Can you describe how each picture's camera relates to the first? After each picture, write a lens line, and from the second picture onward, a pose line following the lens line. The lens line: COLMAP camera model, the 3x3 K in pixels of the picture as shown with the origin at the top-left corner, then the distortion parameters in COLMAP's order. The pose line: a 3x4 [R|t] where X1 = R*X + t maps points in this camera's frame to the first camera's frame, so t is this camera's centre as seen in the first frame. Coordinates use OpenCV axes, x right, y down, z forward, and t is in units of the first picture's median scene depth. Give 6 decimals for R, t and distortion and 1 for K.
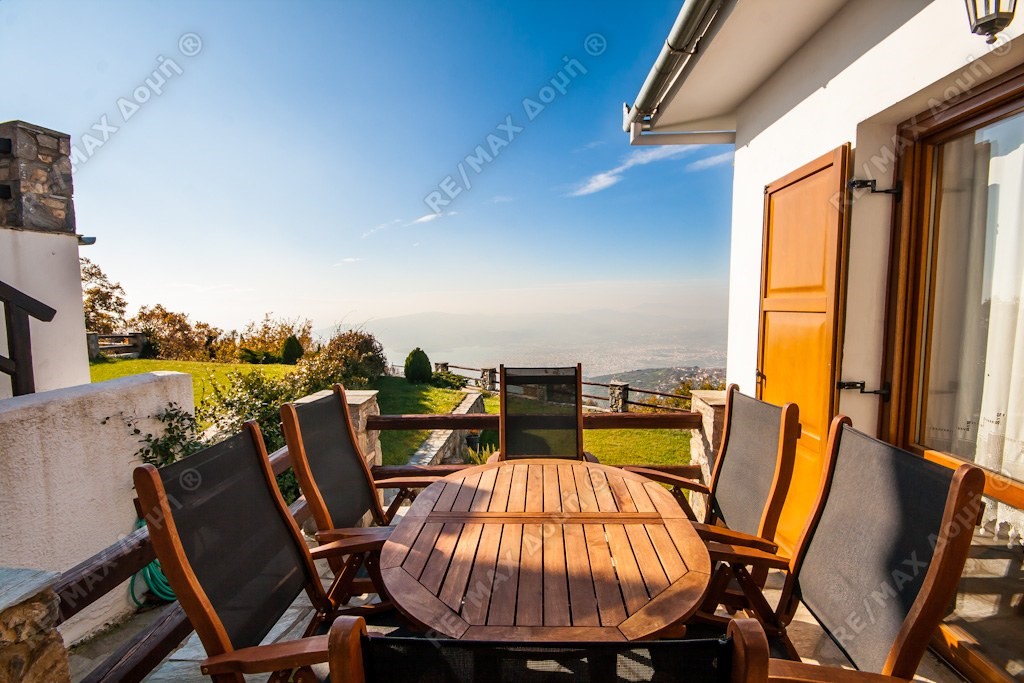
lens RADIAL K [[484.9, 0, 512.0], [0, 484.9, 341.5], [0, 0, 1]] dist [-0.025703, 0.000394]
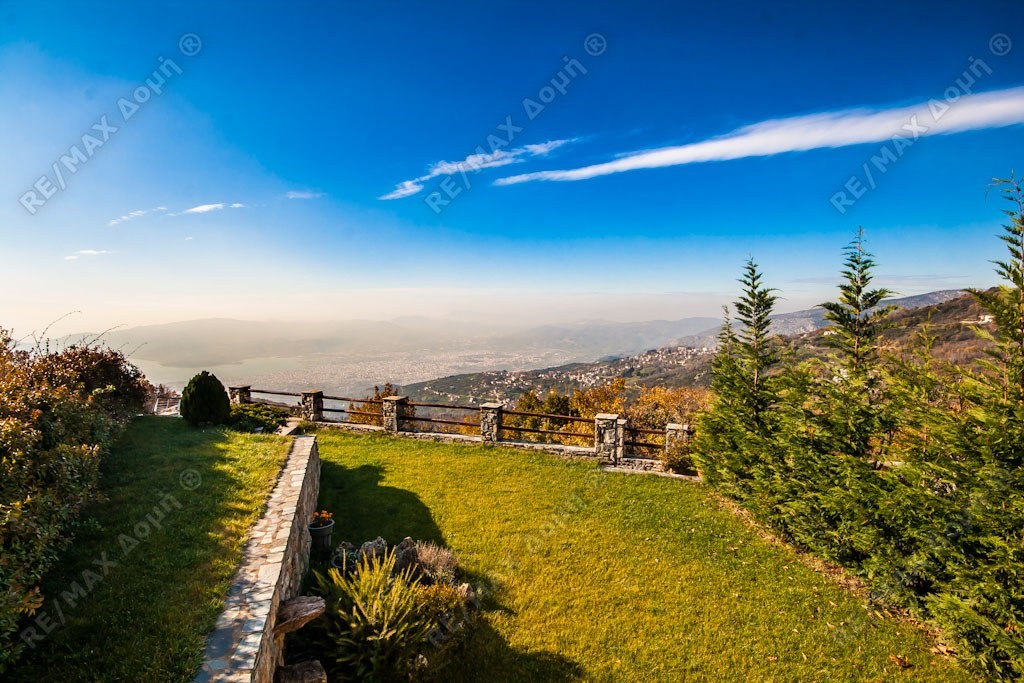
lens RADIAL K [[478.3, 0, 514.5], [0, 478.3, 348.0], [0, 0, 1]] dist [0.000977, -0.011309]
pose [[0.922153, -0.017783, 0.386416, -0.043722], [0.017871, 0.999835, 0.003366, -0.009926], [-0.386412, 0.003802, 0.922318, 0.187395]]
